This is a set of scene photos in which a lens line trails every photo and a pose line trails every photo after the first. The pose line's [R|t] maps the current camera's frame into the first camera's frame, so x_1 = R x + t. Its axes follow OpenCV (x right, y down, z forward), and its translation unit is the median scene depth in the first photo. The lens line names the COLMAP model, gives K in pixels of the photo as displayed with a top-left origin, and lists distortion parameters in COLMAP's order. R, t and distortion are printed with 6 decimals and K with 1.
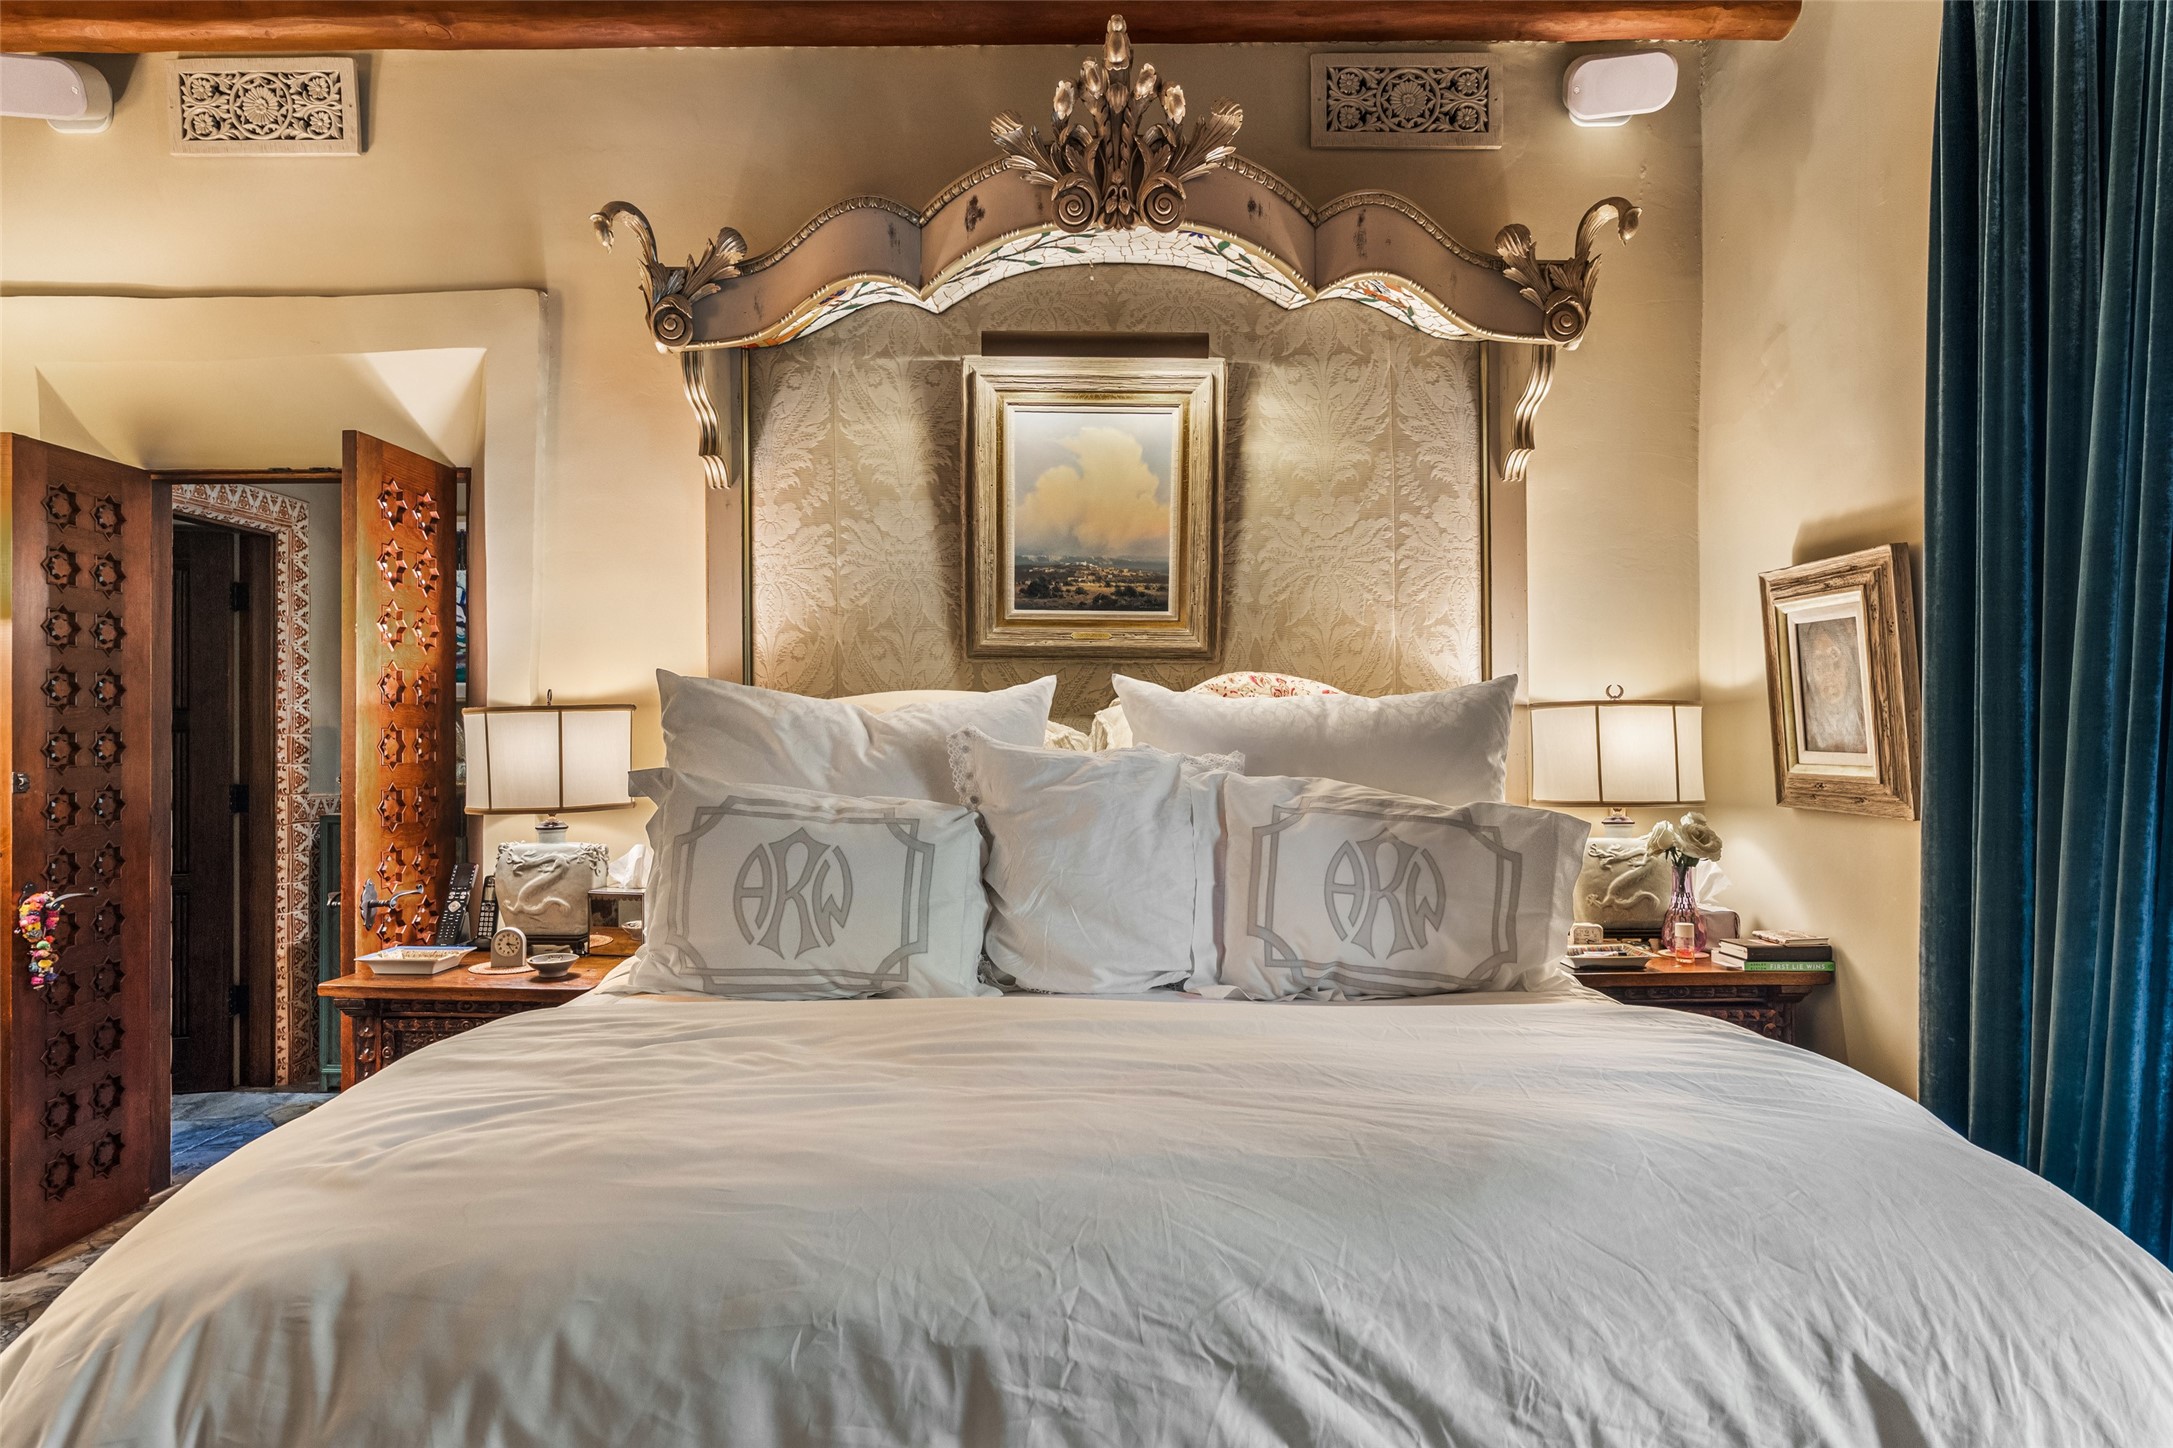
lens RADIAL K [[1223.5, 0, 1086.6], [0, 1223.5, 711.5], [0, 0, 1]] dist [0.005117, 0.002529]
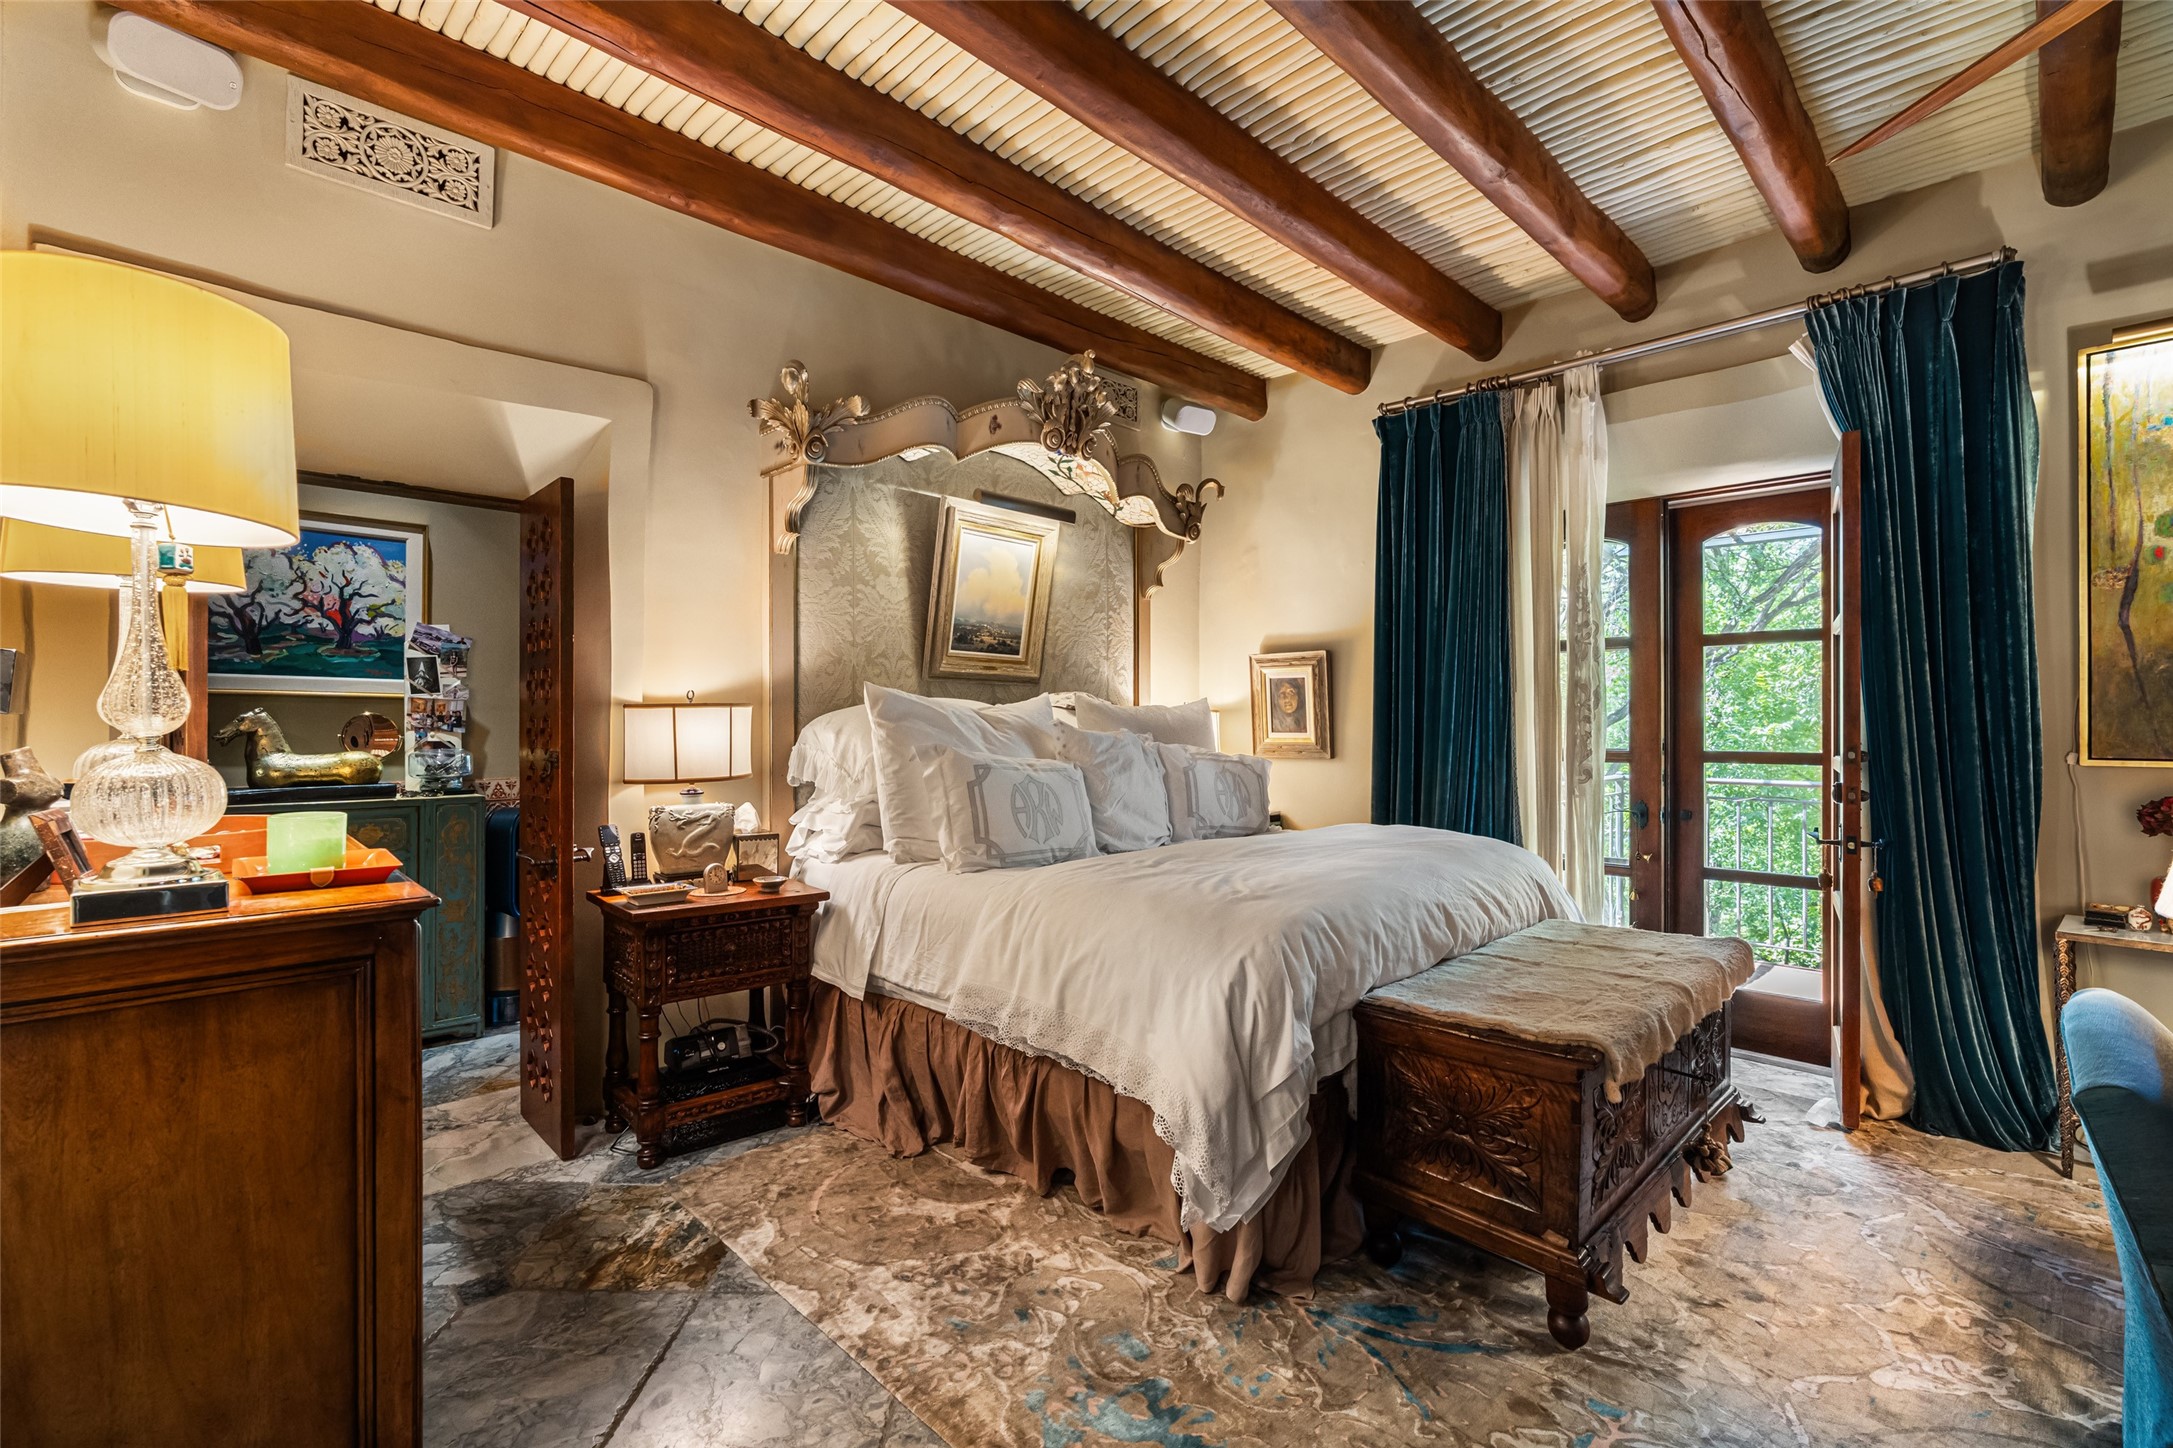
lens RADIAL K [[954.2, 0, 1087.5], [0, 954.2, 729.0], [0, 0, 1]] dist [-0.002052, -0.000410]
pose [[0.711720, -0.001805, 0.702461, -0.836671], [-0.010741, 0.999852, 0.013451, 0.004751], [-0.702381, -0.017118, 0.711595, -0.054847]]
